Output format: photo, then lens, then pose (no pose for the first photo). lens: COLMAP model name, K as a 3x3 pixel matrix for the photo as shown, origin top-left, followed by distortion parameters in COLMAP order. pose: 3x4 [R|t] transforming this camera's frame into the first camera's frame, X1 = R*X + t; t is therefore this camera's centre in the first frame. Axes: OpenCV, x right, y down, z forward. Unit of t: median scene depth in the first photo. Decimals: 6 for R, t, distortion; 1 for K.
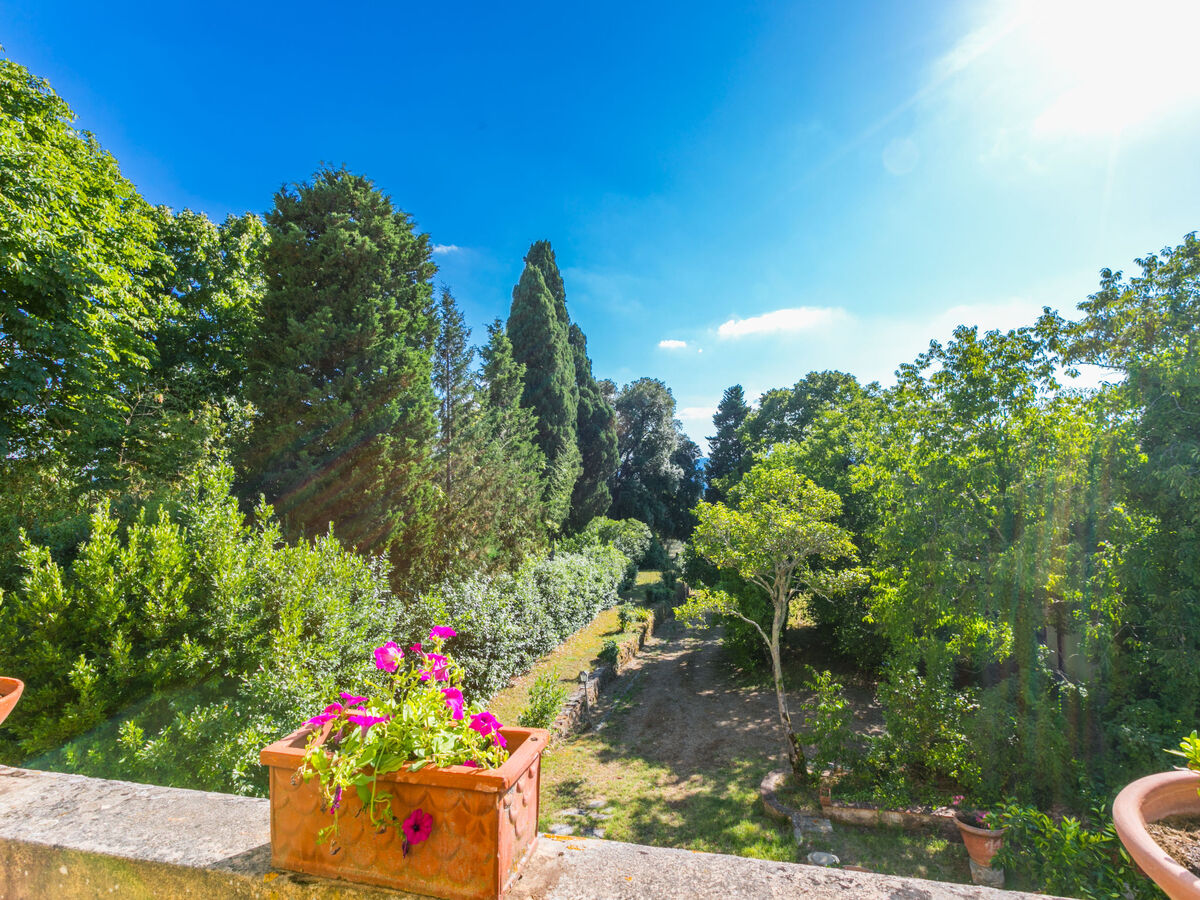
lens RADIAL K [[617.1, 0, 598.0], [0, 617.1, 449.1], [0, 0, 1]] dist [0.006891, -0.003071]
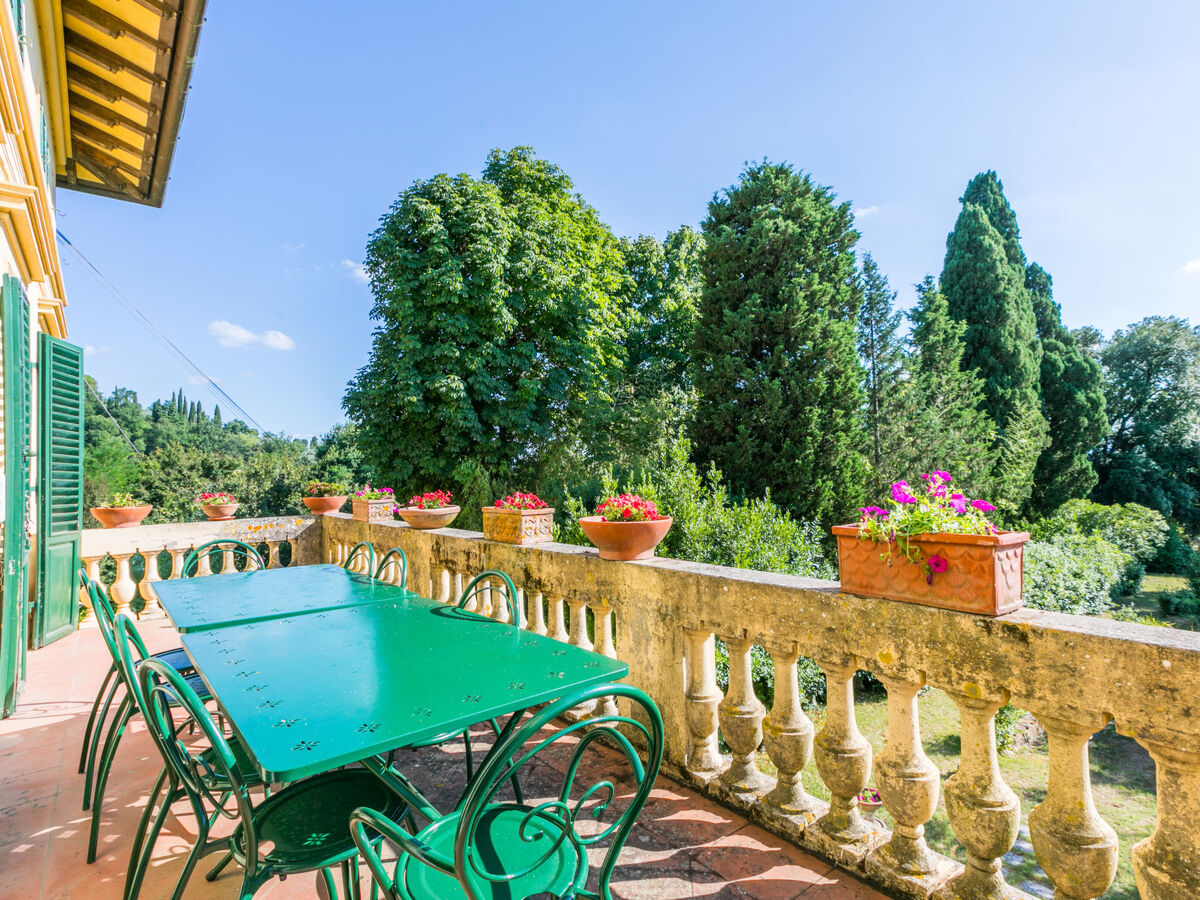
lens RADIAL K [[617.1, 0, 587.6], [0, 617.1, 451.8], [0, 0, 1]] dist [0.006891, -0.003071]
pose [[0.785781, -0.019766, -0.618189, 0.000522], [0.041625, 0.998913, 0.020970, 0.012070], [0.617103, -0.042209, 0.785749, -0.049582]]
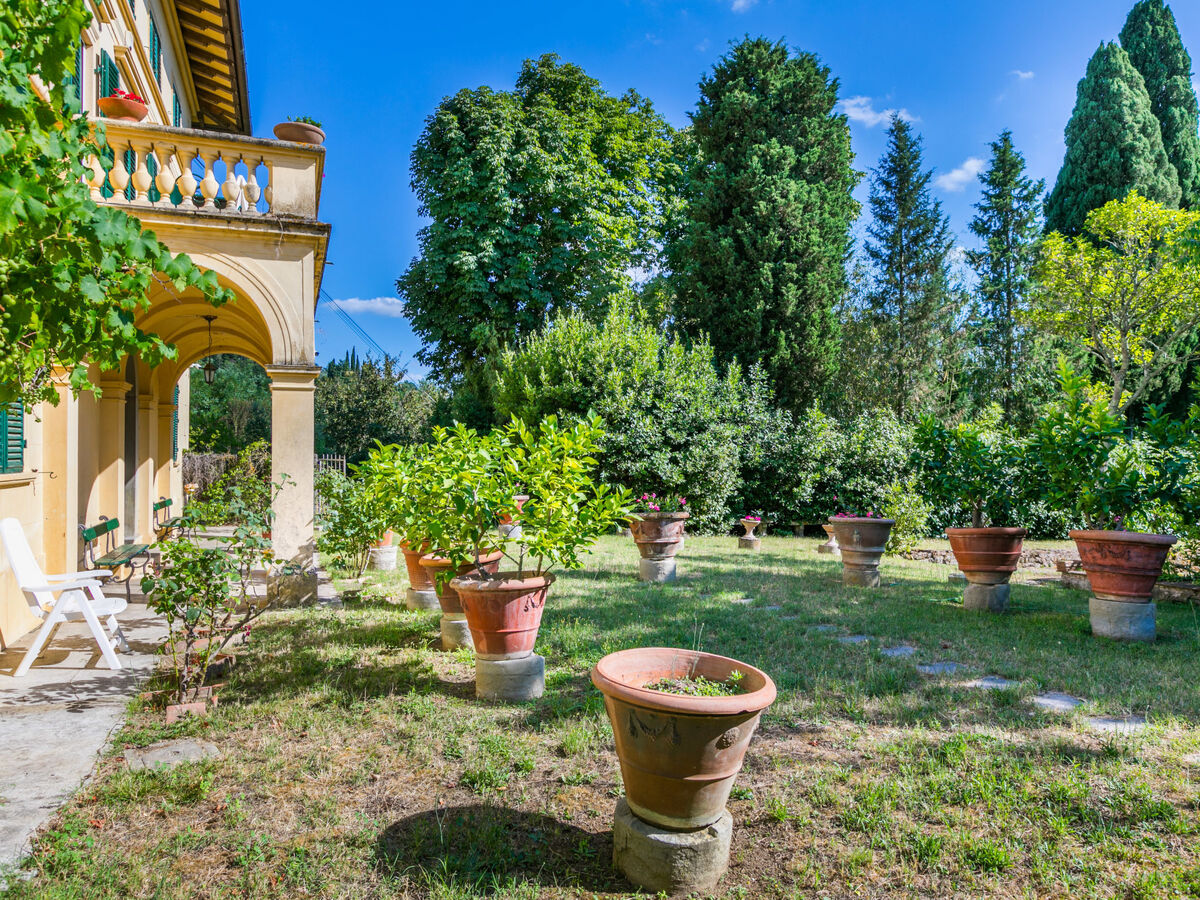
lens RADIAL K [[805.1, 0, 597.5], [0, 805.1, 460.3], [0, 0, 1]] dist [0.003430, 0.003021]
pose [[0.565057, 0.009780, -0.824994, 0.598375], [0.041935, 0.998297, 0.040557, 0.225626], [0.823985, -0.057514, 0.563685, -0.105958]]
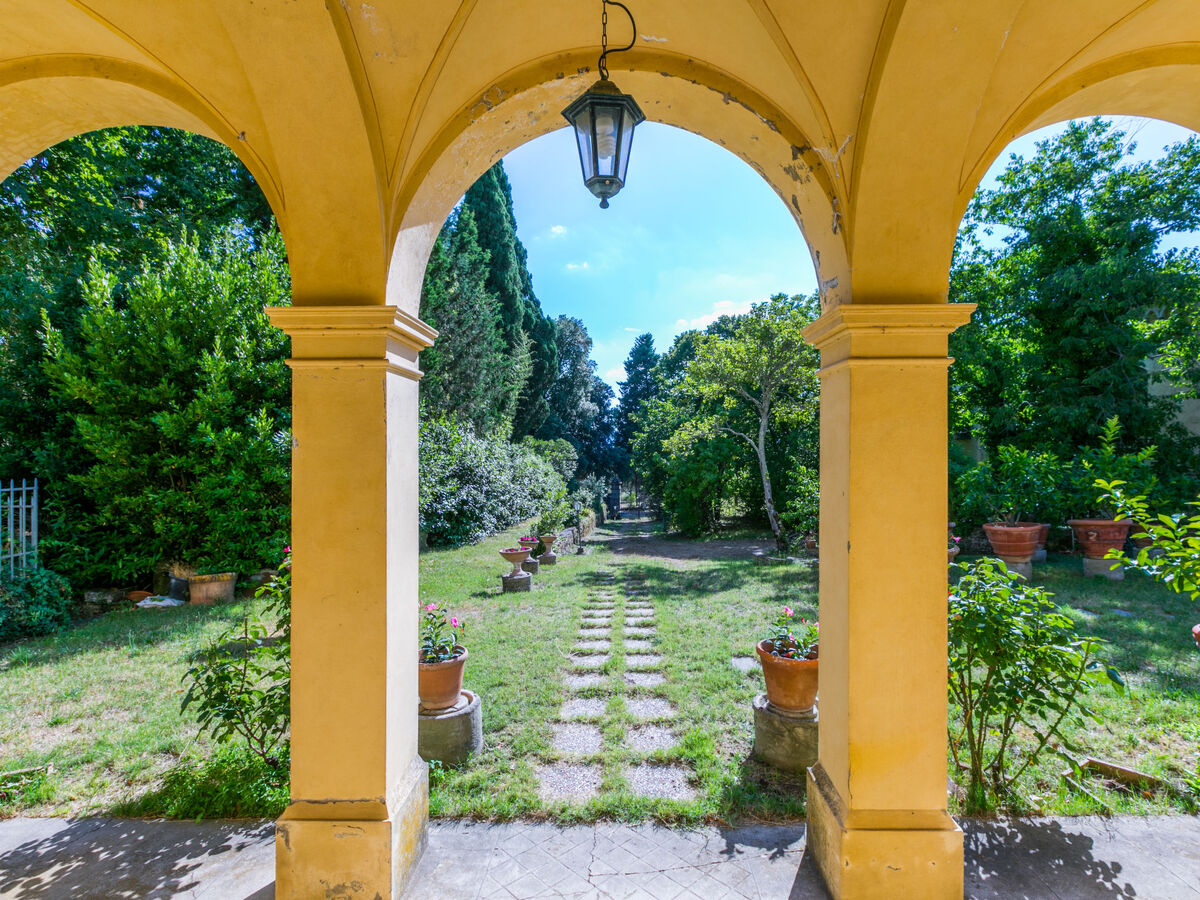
lens RADIAL K [[617.1, 0, 622.6], [0, 617.1, 450.3], [0, 0, 1]] dist [0.006891, -0.003071]
pose [[0.976532, 0.019009, 0.214532, -0.185198], [-0.030858, 0.998169, 0.052017, 0.210484], [-0.213151, -0.057416, 0.975331, -0.097730]]
